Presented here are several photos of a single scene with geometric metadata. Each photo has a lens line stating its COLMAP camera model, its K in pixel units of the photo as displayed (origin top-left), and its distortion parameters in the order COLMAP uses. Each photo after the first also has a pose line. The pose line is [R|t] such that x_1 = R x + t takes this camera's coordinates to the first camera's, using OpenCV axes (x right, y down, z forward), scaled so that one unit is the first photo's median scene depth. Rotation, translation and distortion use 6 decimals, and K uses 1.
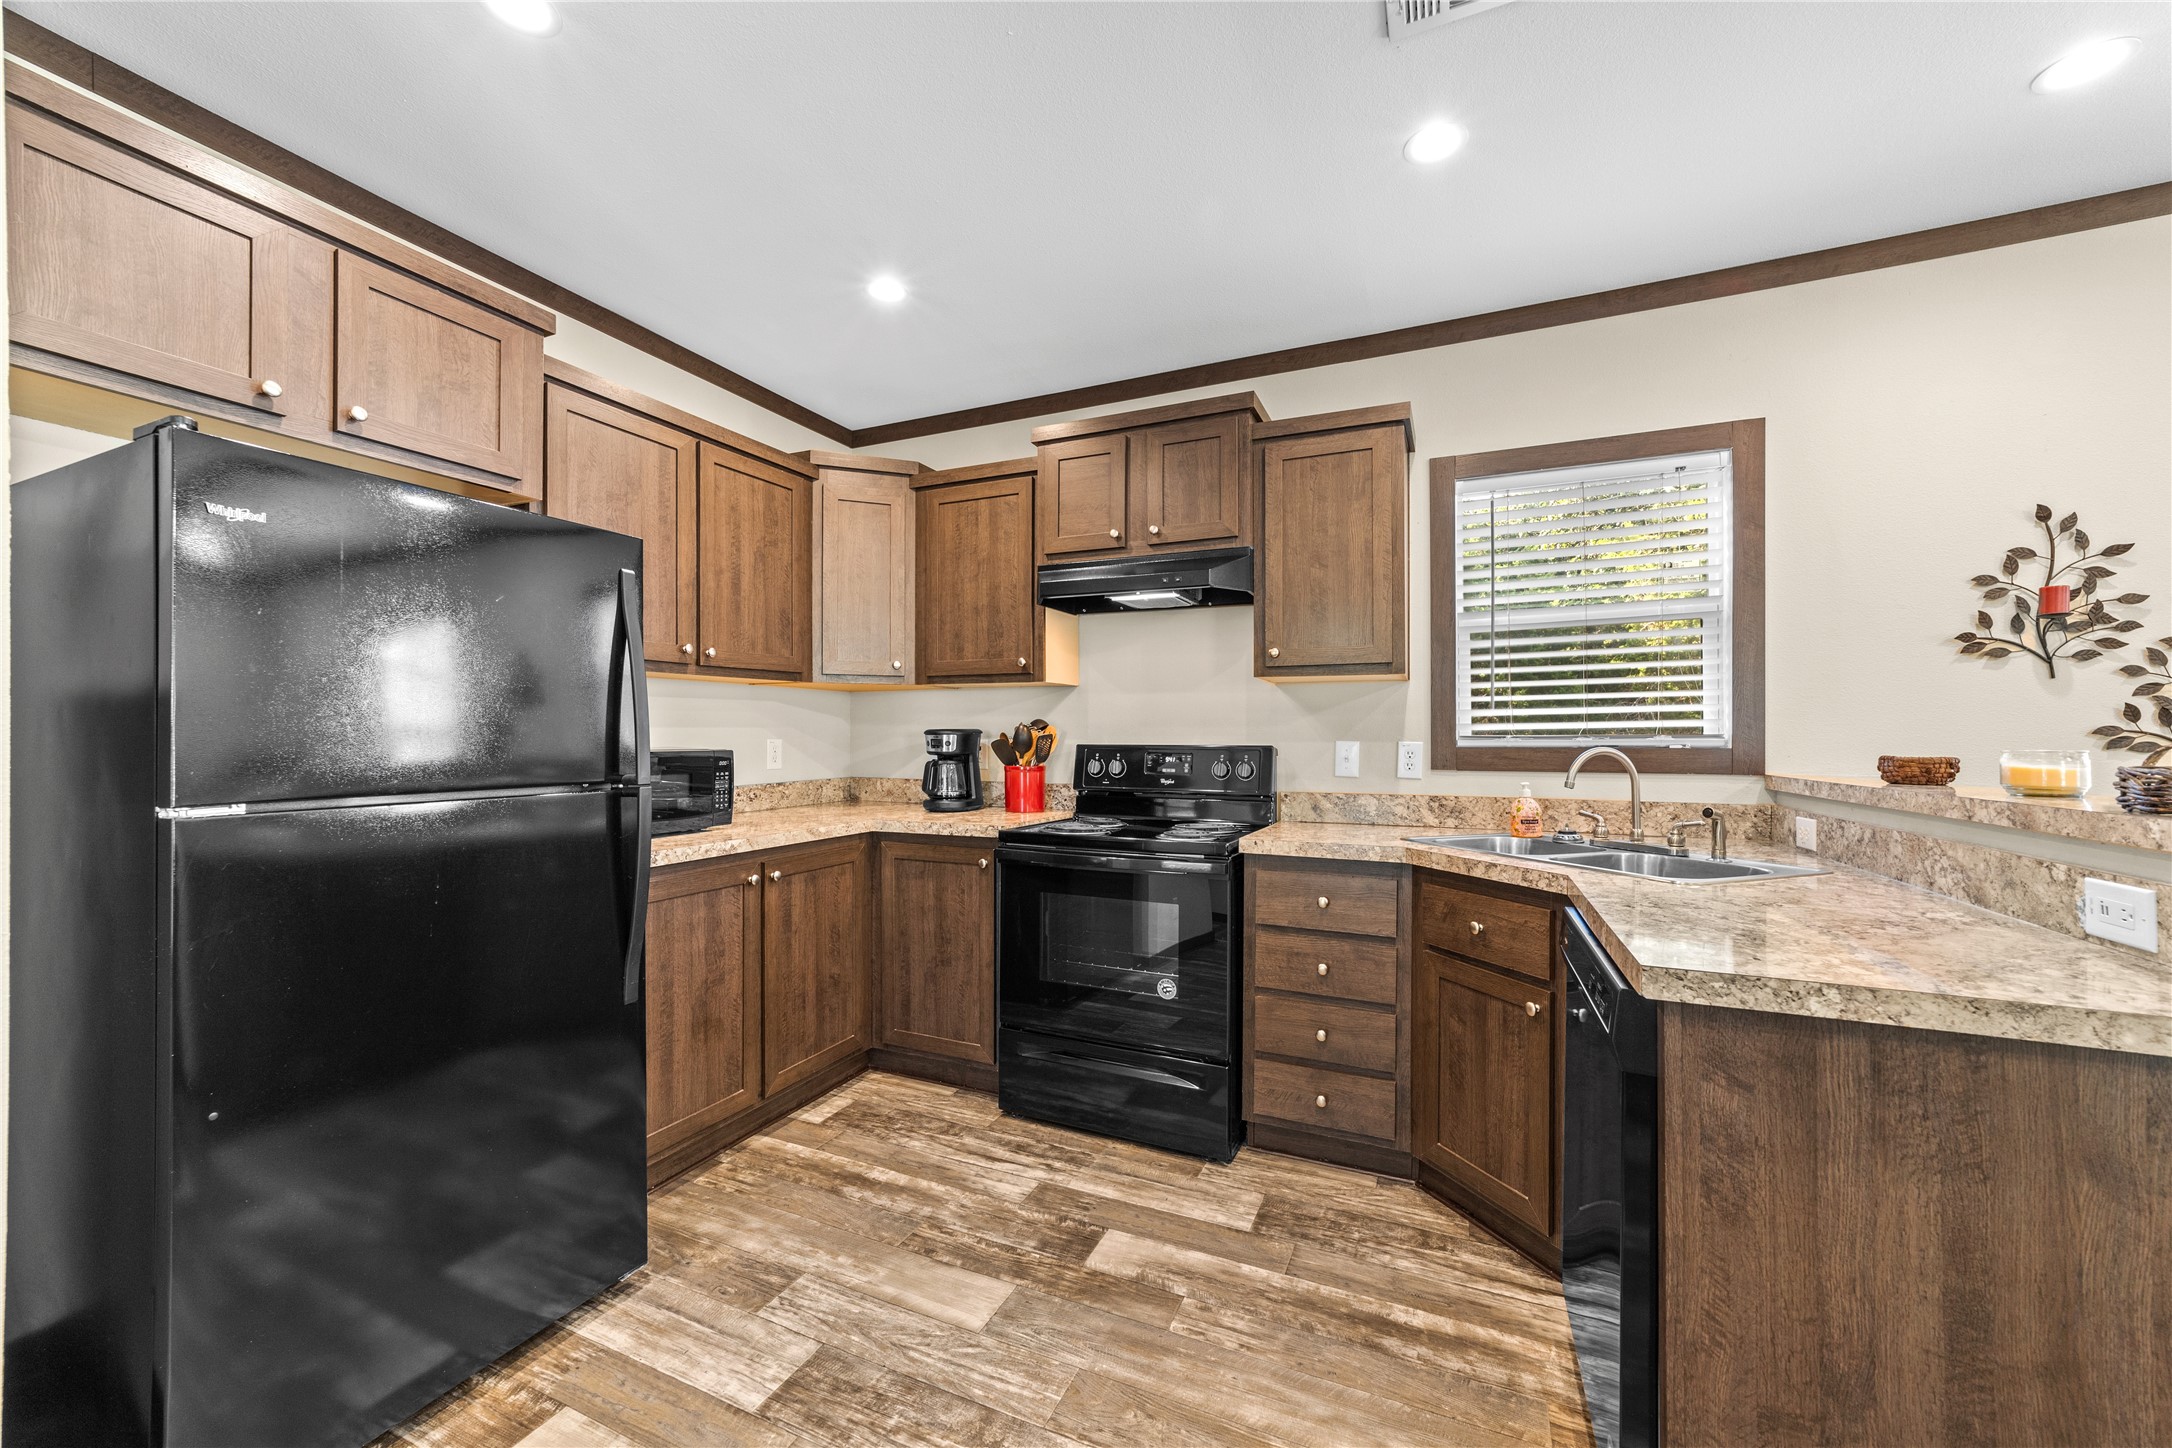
lens RADIAL K [[839.6, 0, 1082.8], [0, 839.6, 727.8], [0, 0, 1]] dist [-0.016455, 0.006944]
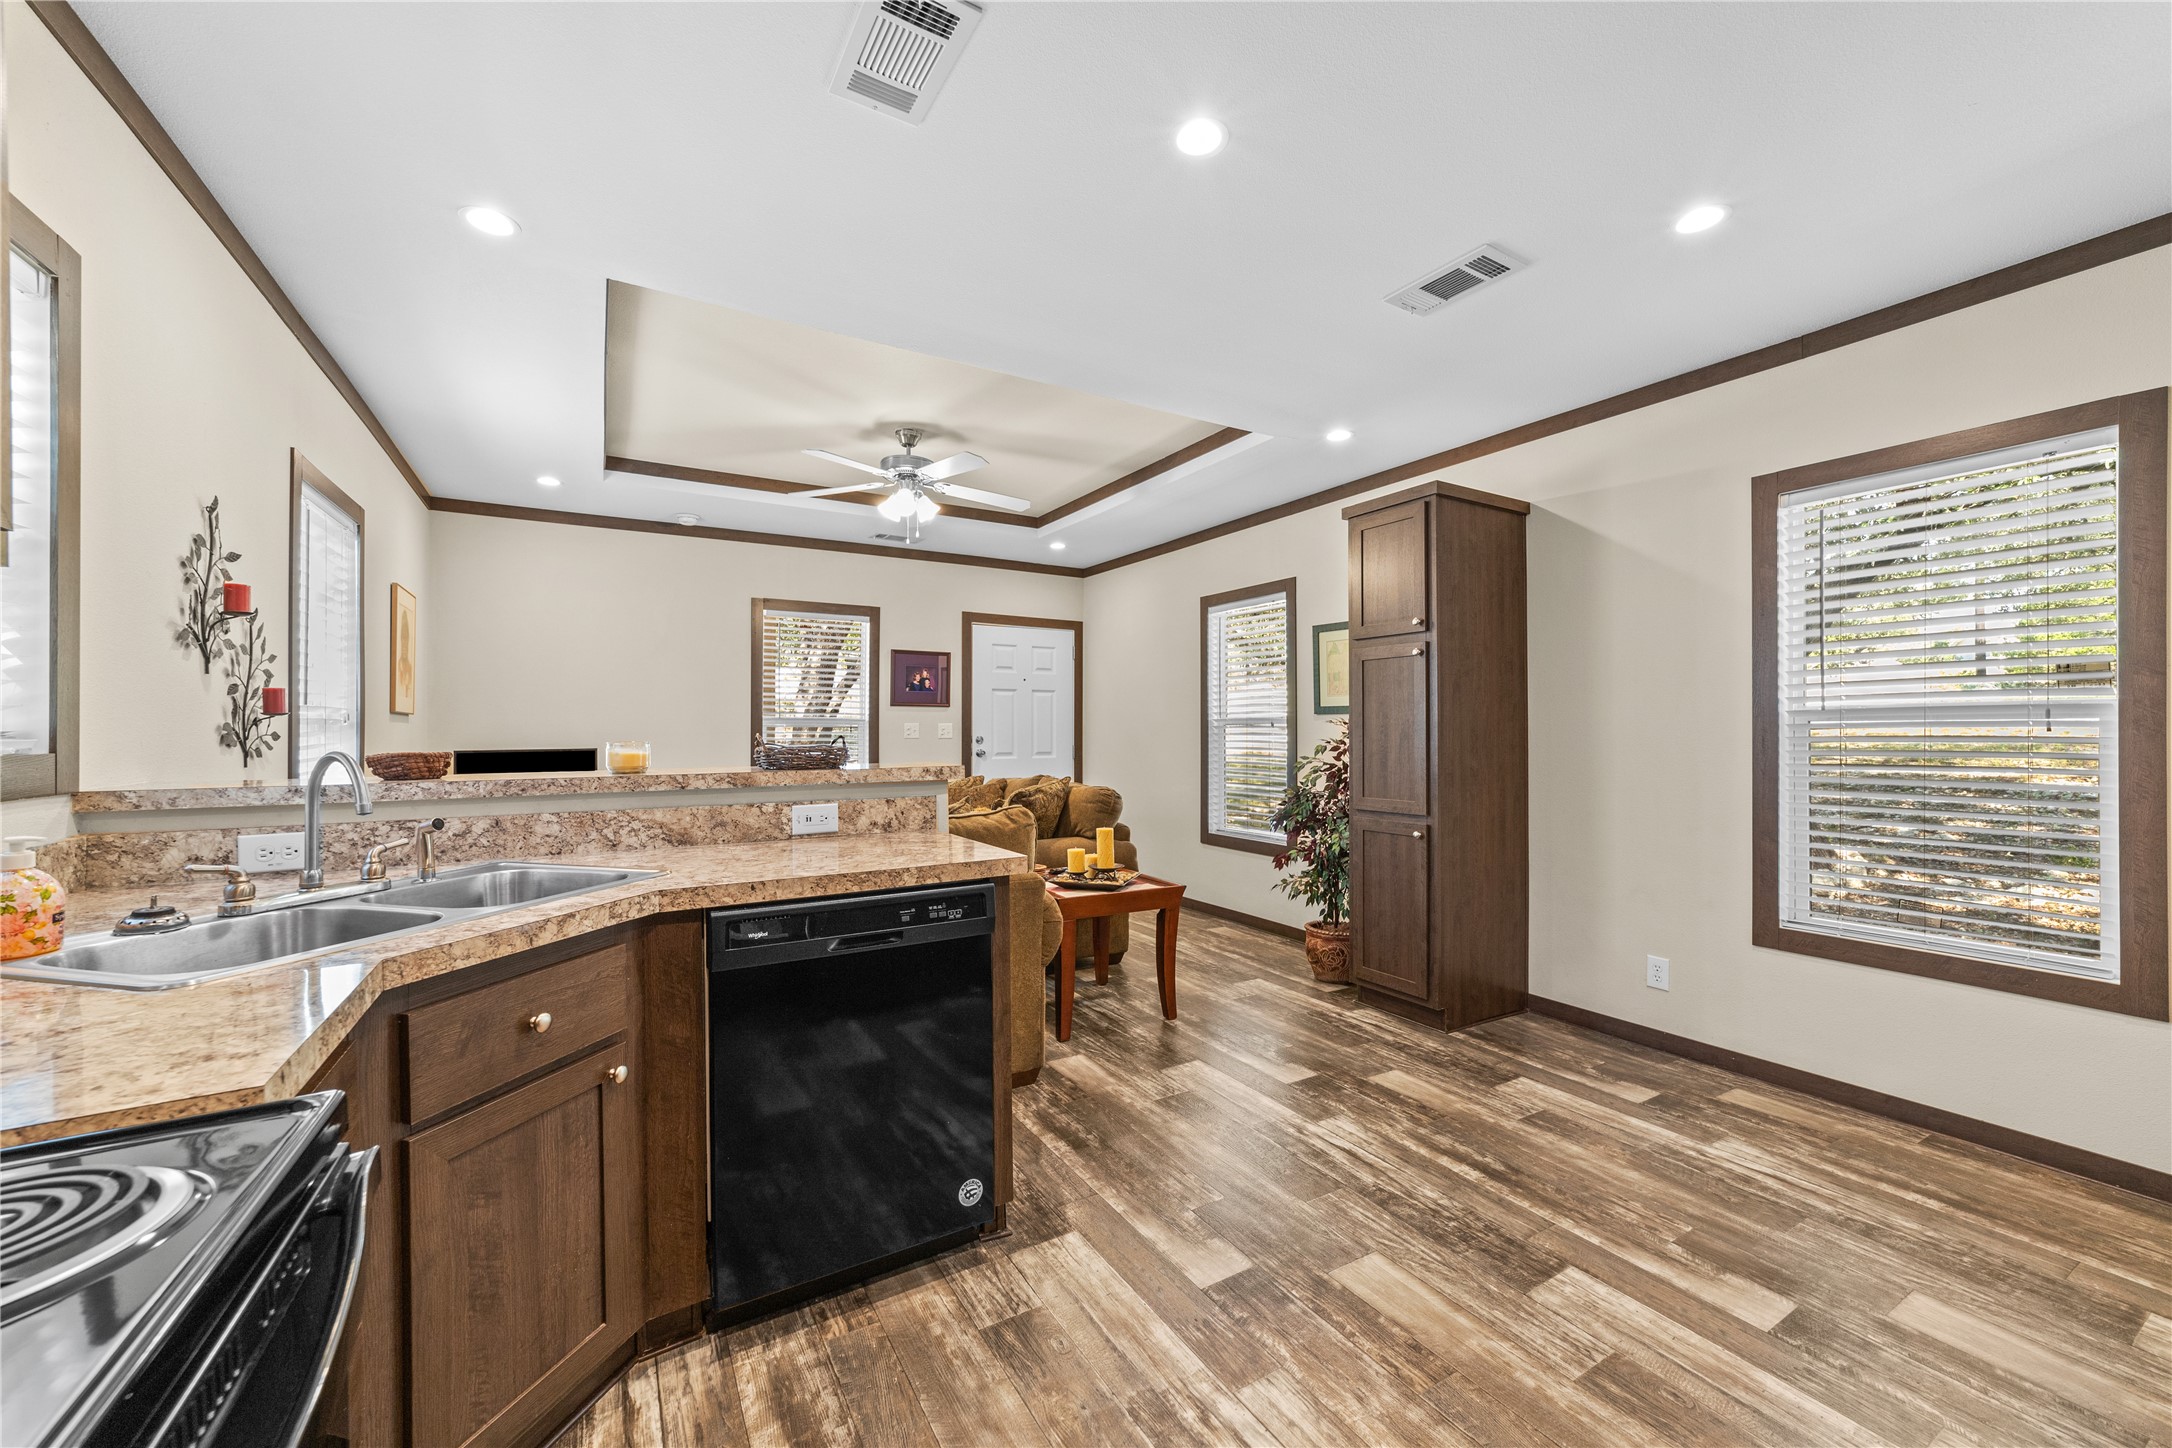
lens RADIAL K [[832.3, 0, 1080.4], [0, 832.3, 728.9], [0, 0, 1]] dist [0.017951, 0.000106]
pose [[-0.815536, -0.002524, 0.578701, -0.232148], [-0.008684, 0.999931, -0.007876, 0.004751], [-0.578641, -0.011448, -0.815502, 1.102902]]
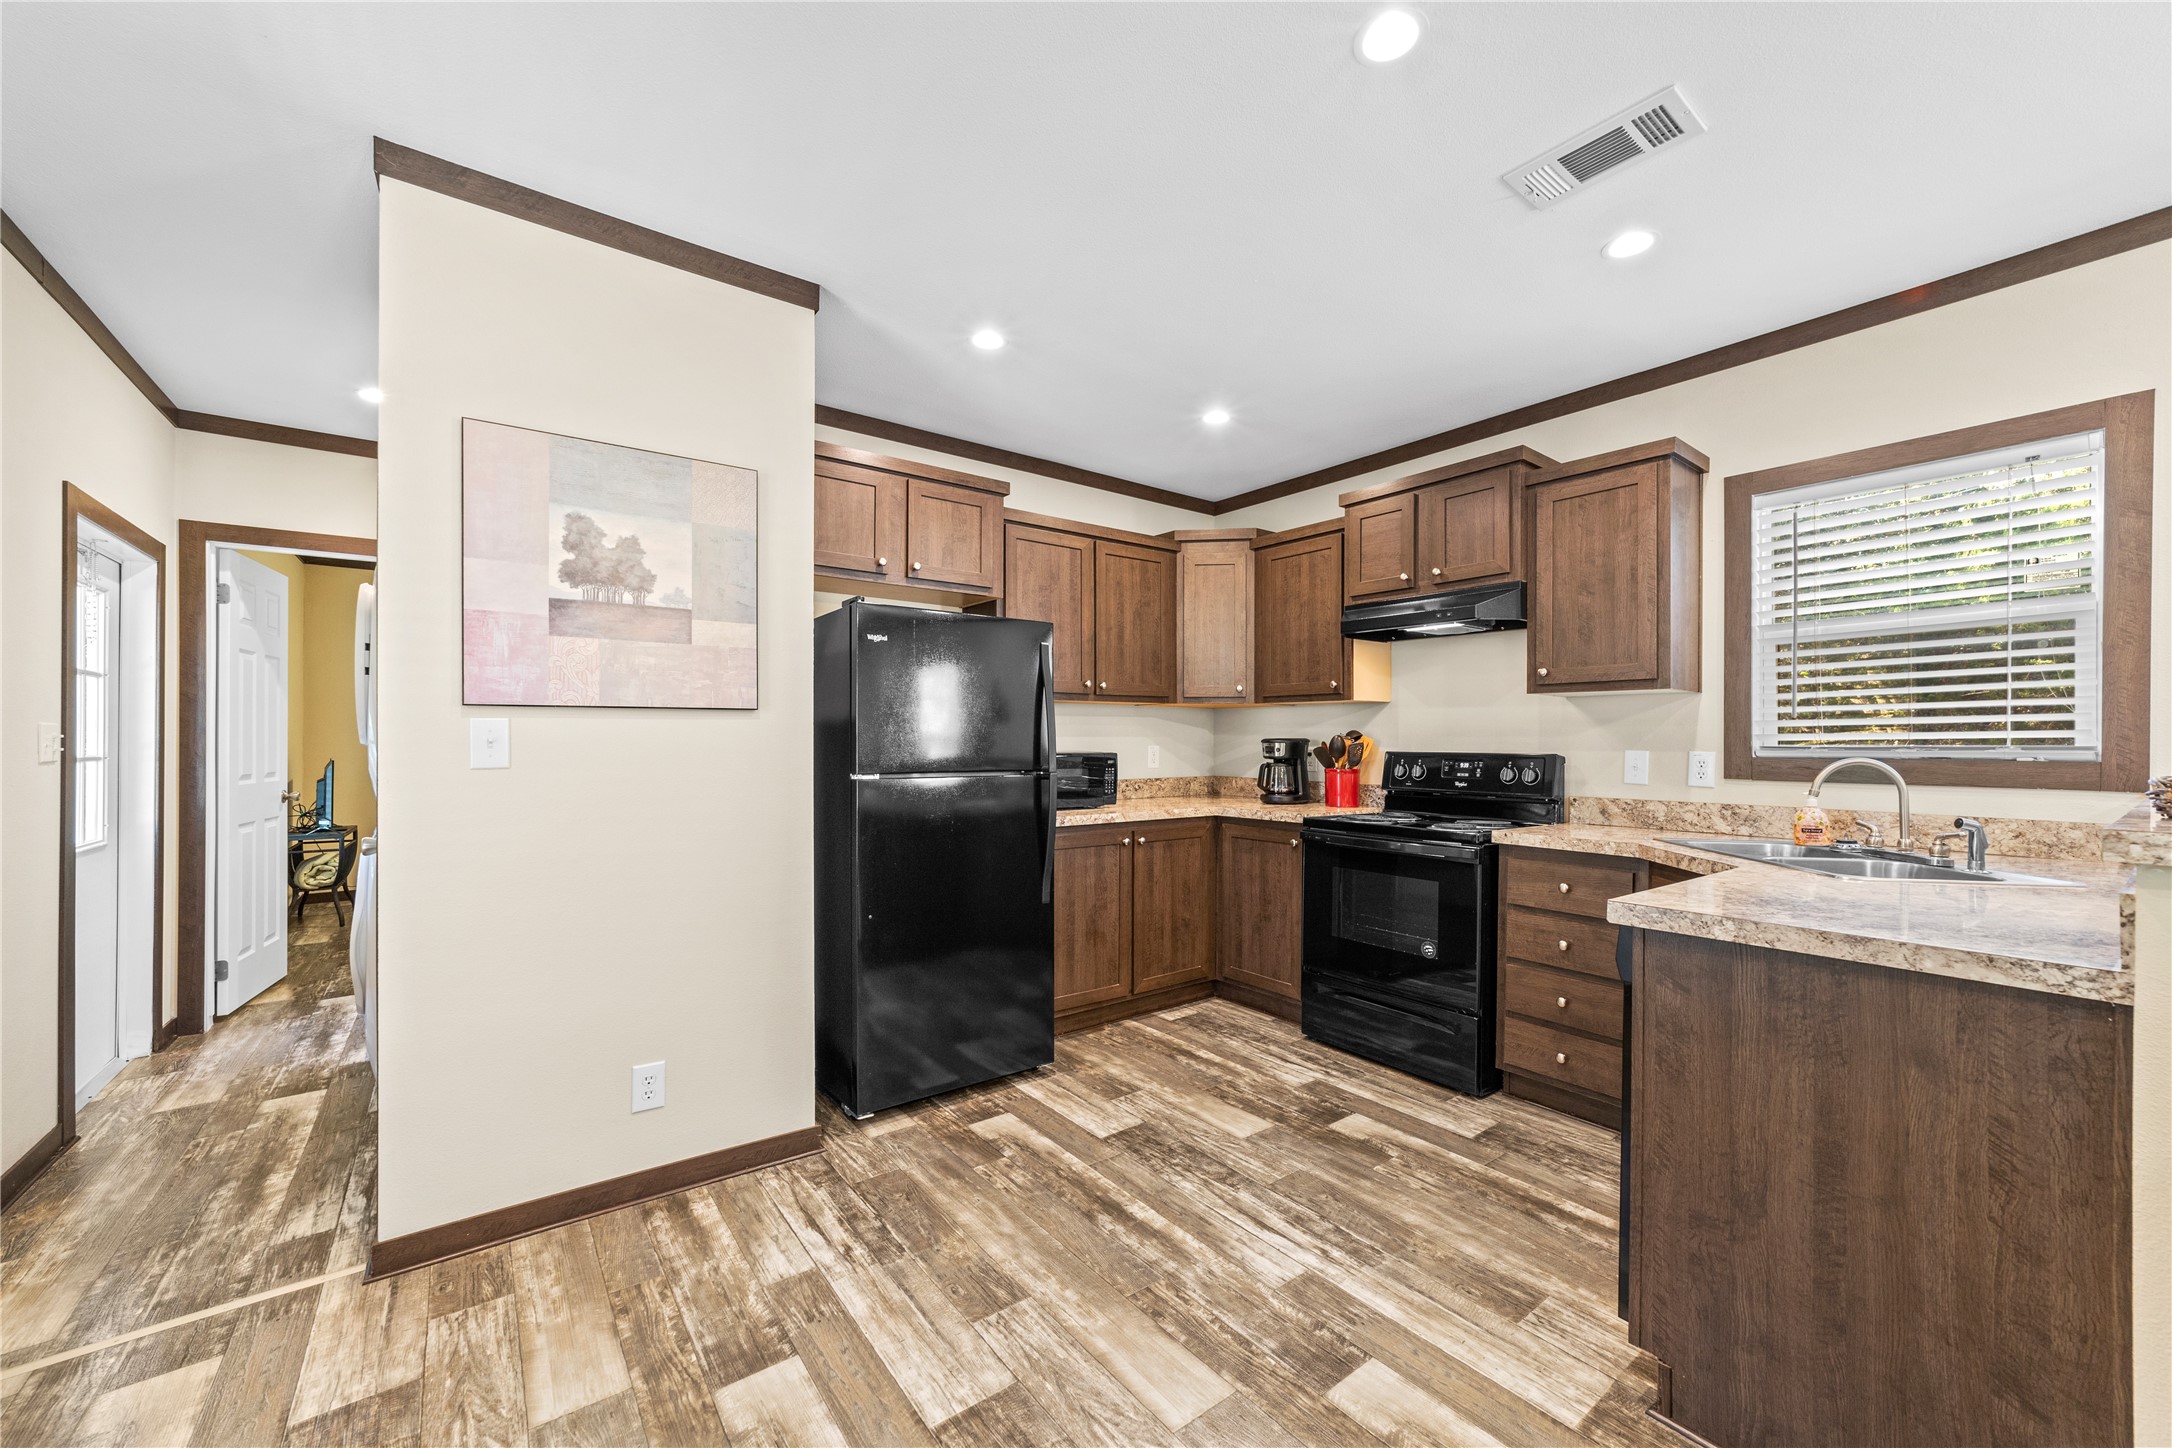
lens RADIAL K [[845.9, 0, 1082.6], [0, 845.9, 735.7], [0, 0, 1]] dist [-0.000400, 0.000141]
pose [[0.878274, 0.000386, -0.478158, 0.256250], [-0.000220, 1.000000, 0.000404, -0.004048], [0.478158, -0.000249, 0.878274, -0.347289]]
